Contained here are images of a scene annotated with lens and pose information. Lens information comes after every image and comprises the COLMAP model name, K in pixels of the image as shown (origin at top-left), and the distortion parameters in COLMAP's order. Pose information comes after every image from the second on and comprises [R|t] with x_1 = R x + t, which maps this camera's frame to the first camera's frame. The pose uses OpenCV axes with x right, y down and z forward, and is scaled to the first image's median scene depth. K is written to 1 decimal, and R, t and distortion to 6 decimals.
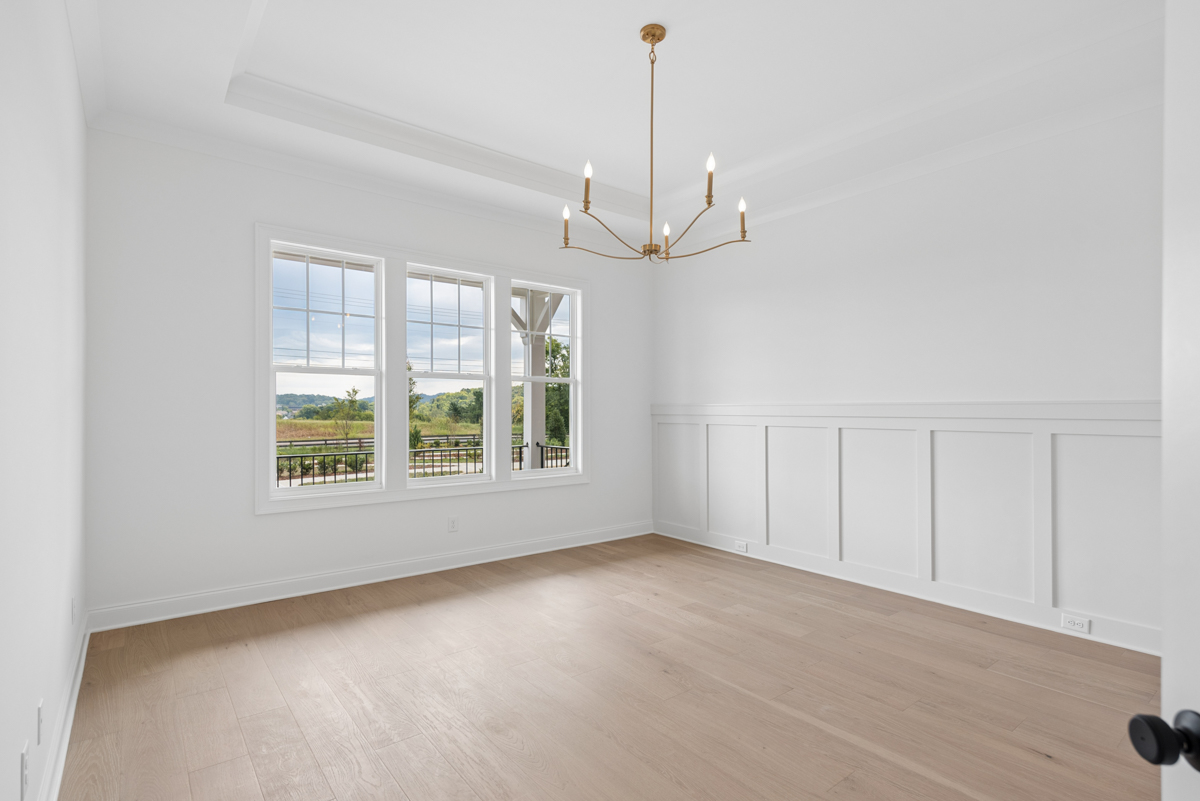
lens RADIAL K [[563.8, 0, 599.7], [0, 563.8, 408.0], [0, 0, 1]] dist [0.013012, -0.006003]
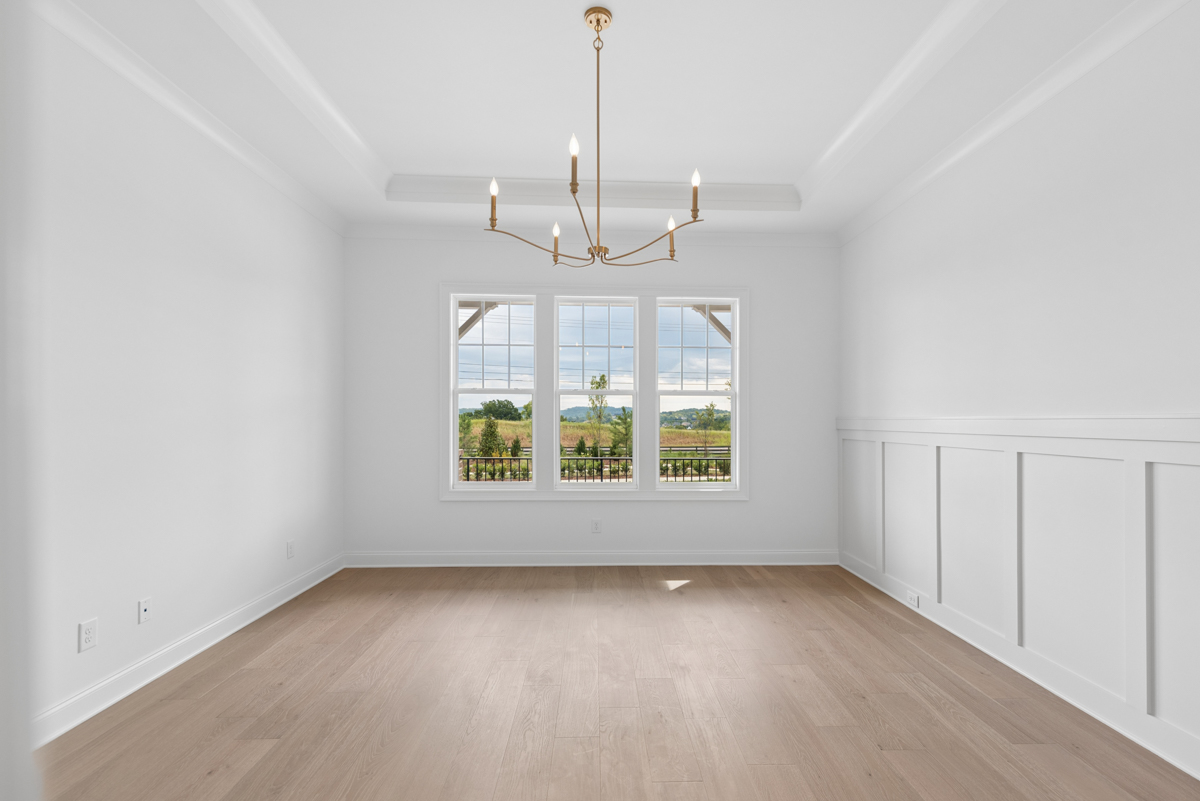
lens RADIAL K [[520.2, 0, 609.4], [0, 520.2, 421.9], [0, 0, 1]] dist [0.007599, -0.001827]
pose [[0.821804, 0.004866, -0.569750, 0.331743], [-0.002787, 0.999986, 0.004521, -0.003219], [0.569764, -0.002127, 0.821806, 0.170467]]
